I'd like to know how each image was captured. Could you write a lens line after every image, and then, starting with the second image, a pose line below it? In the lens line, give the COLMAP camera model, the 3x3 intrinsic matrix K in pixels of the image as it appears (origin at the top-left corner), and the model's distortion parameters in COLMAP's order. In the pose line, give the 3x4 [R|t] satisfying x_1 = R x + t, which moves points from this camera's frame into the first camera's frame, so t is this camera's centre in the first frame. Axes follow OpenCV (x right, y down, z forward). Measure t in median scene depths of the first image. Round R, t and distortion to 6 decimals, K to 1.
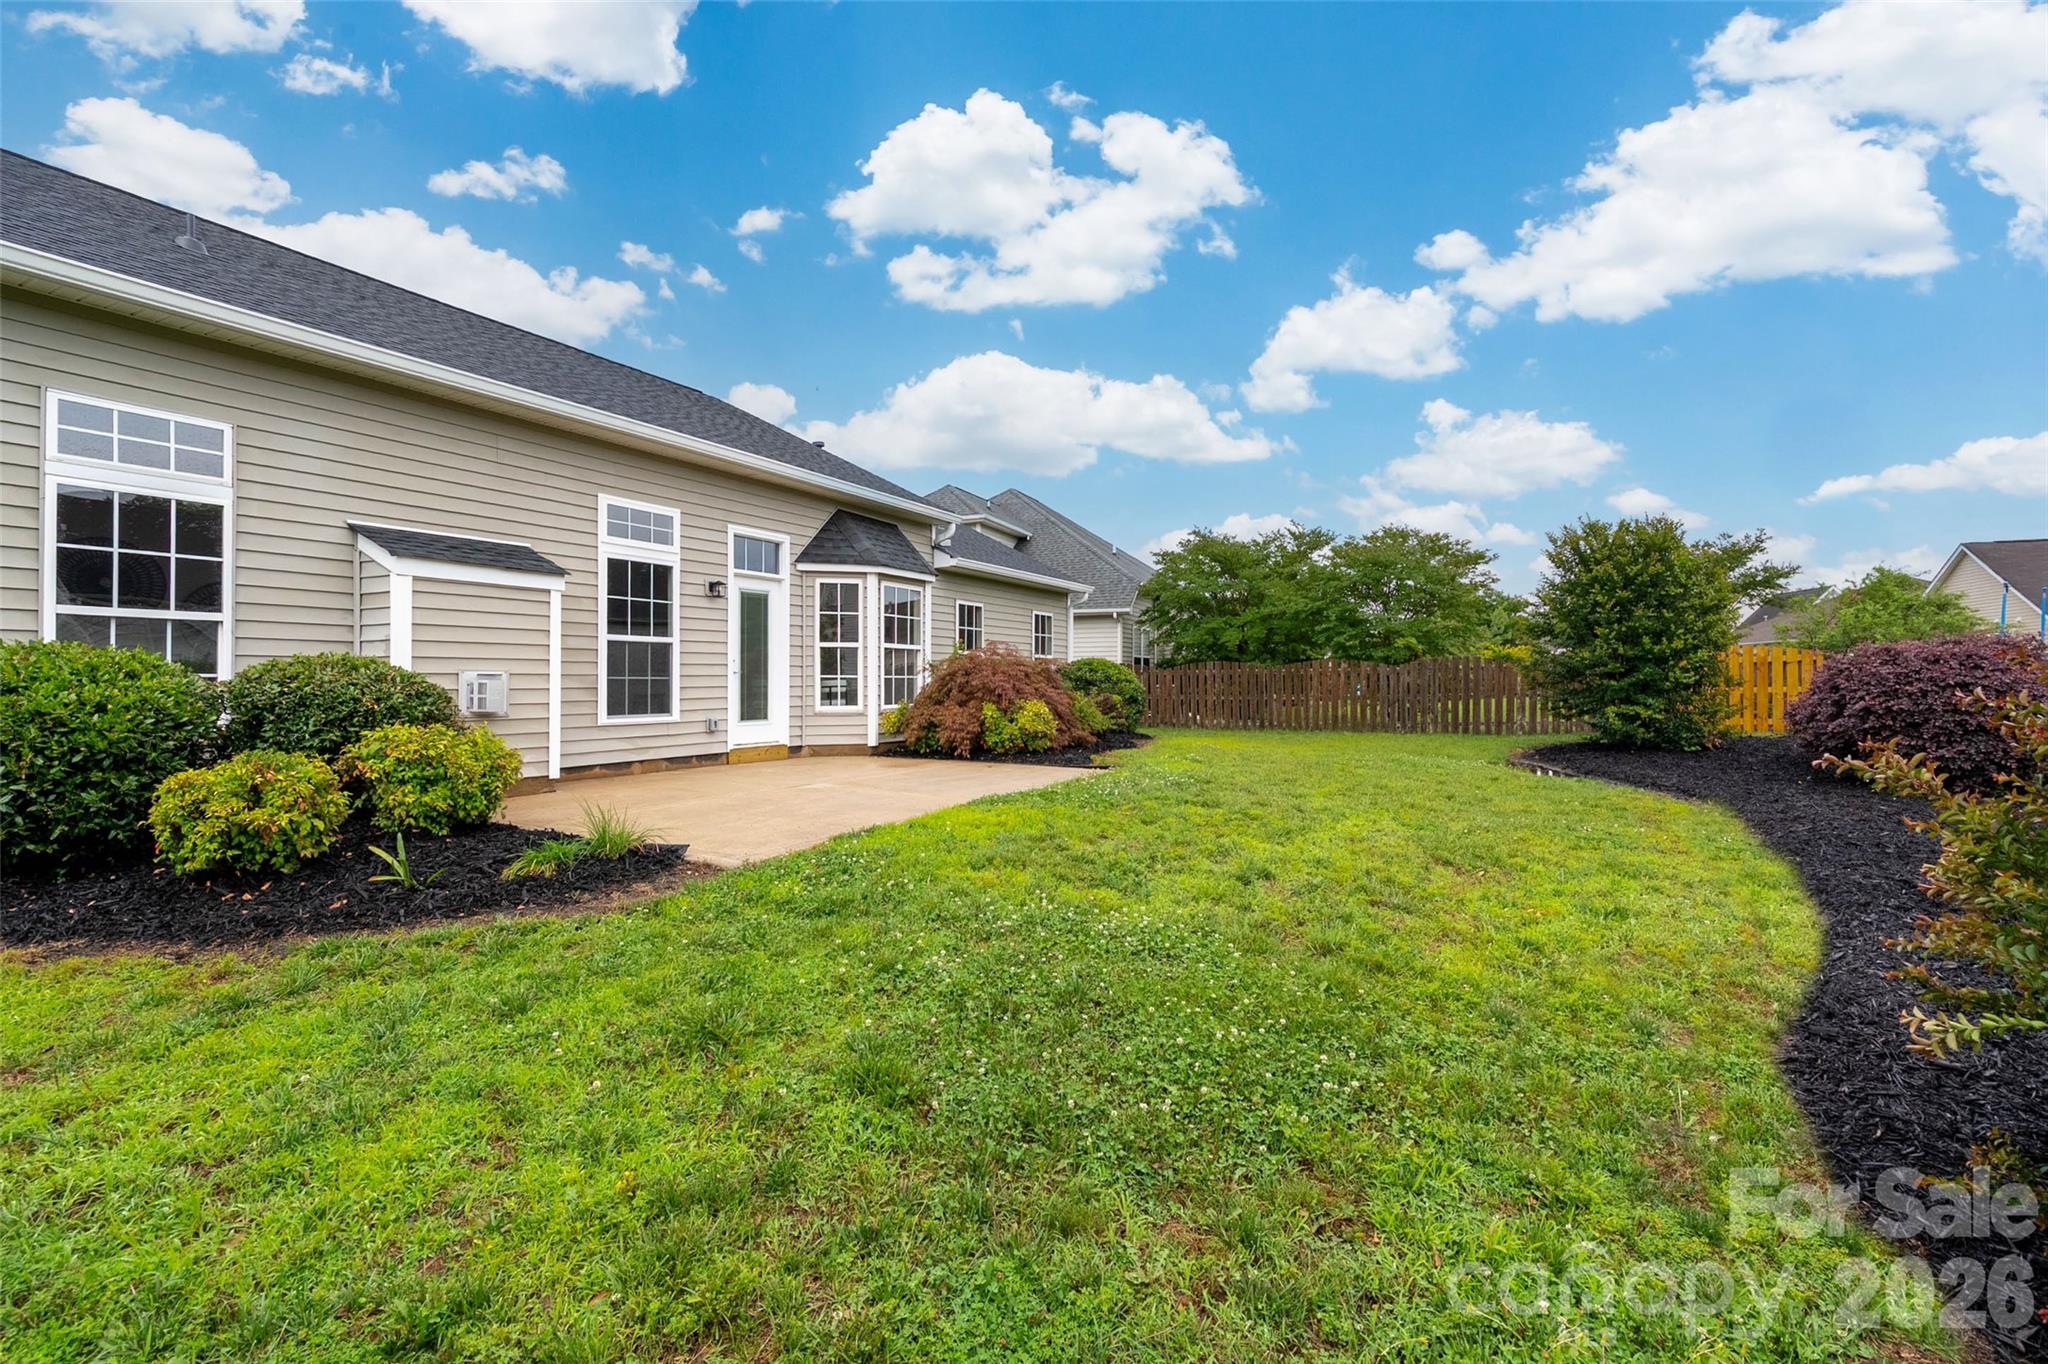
lens RADIAL K [[872.0, 0, 1023.7], [0, 872.0, 673.3], [0, 0, 1]] dist [0.000162, -0.000243]
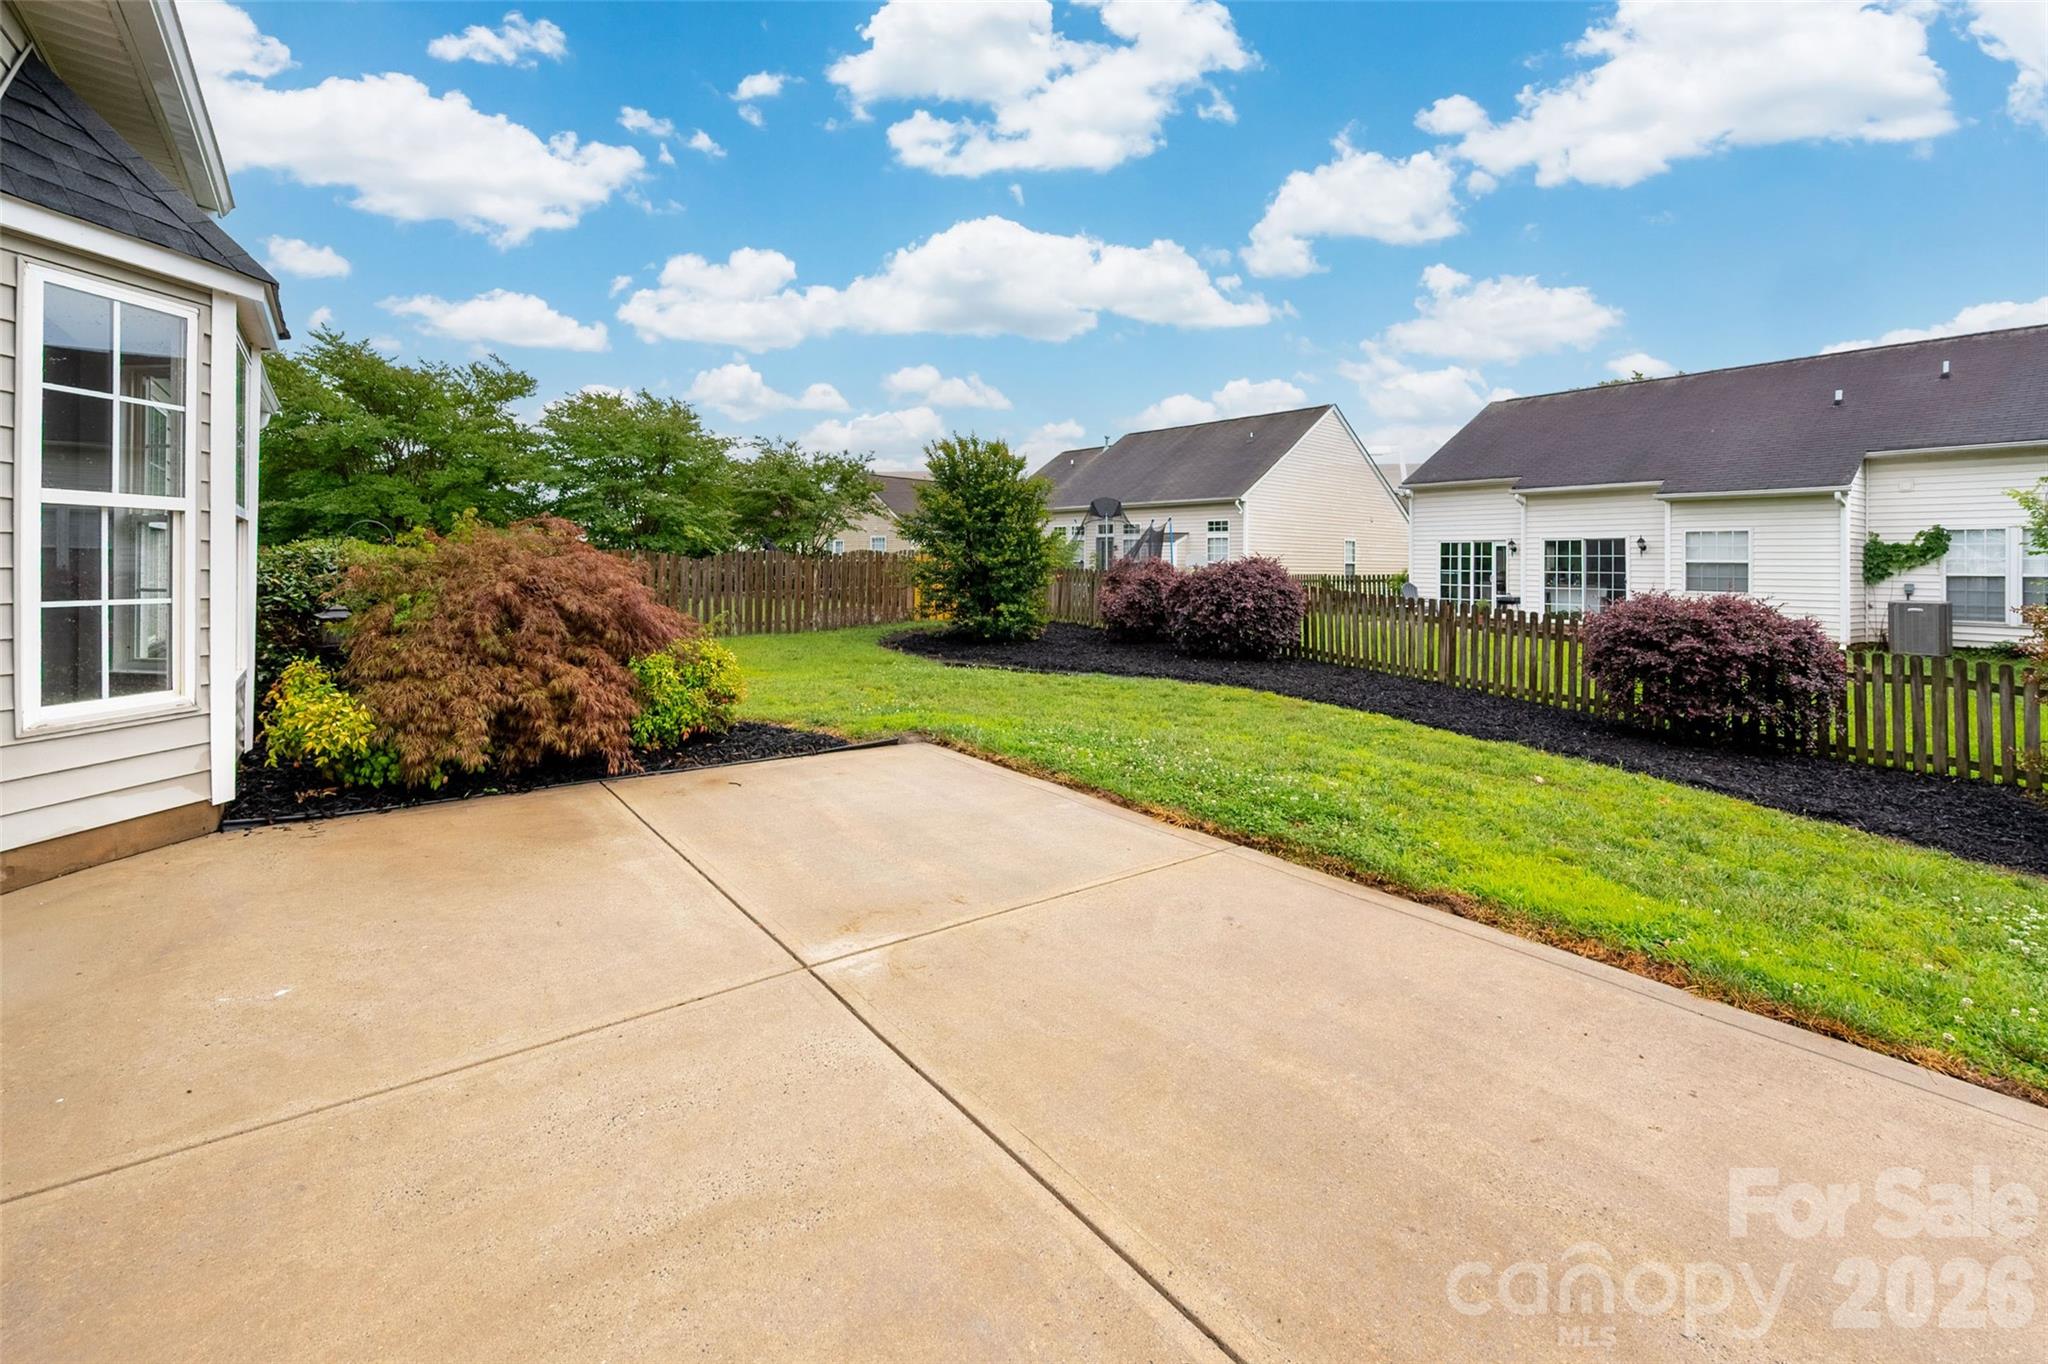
lens RADIAL K [[857.6, 0, 1021.7], [0, 857.6, 571.9], [0, 0, 1]] dist [0.004190, -0.001111]
pose [[0.366631, -0.001184, 0.930366, -0.401433], [-0.021287, 0.999727, 0.009661, -0.018698], [-0.930123, -0.023347, 0.366505, 0.630367]]
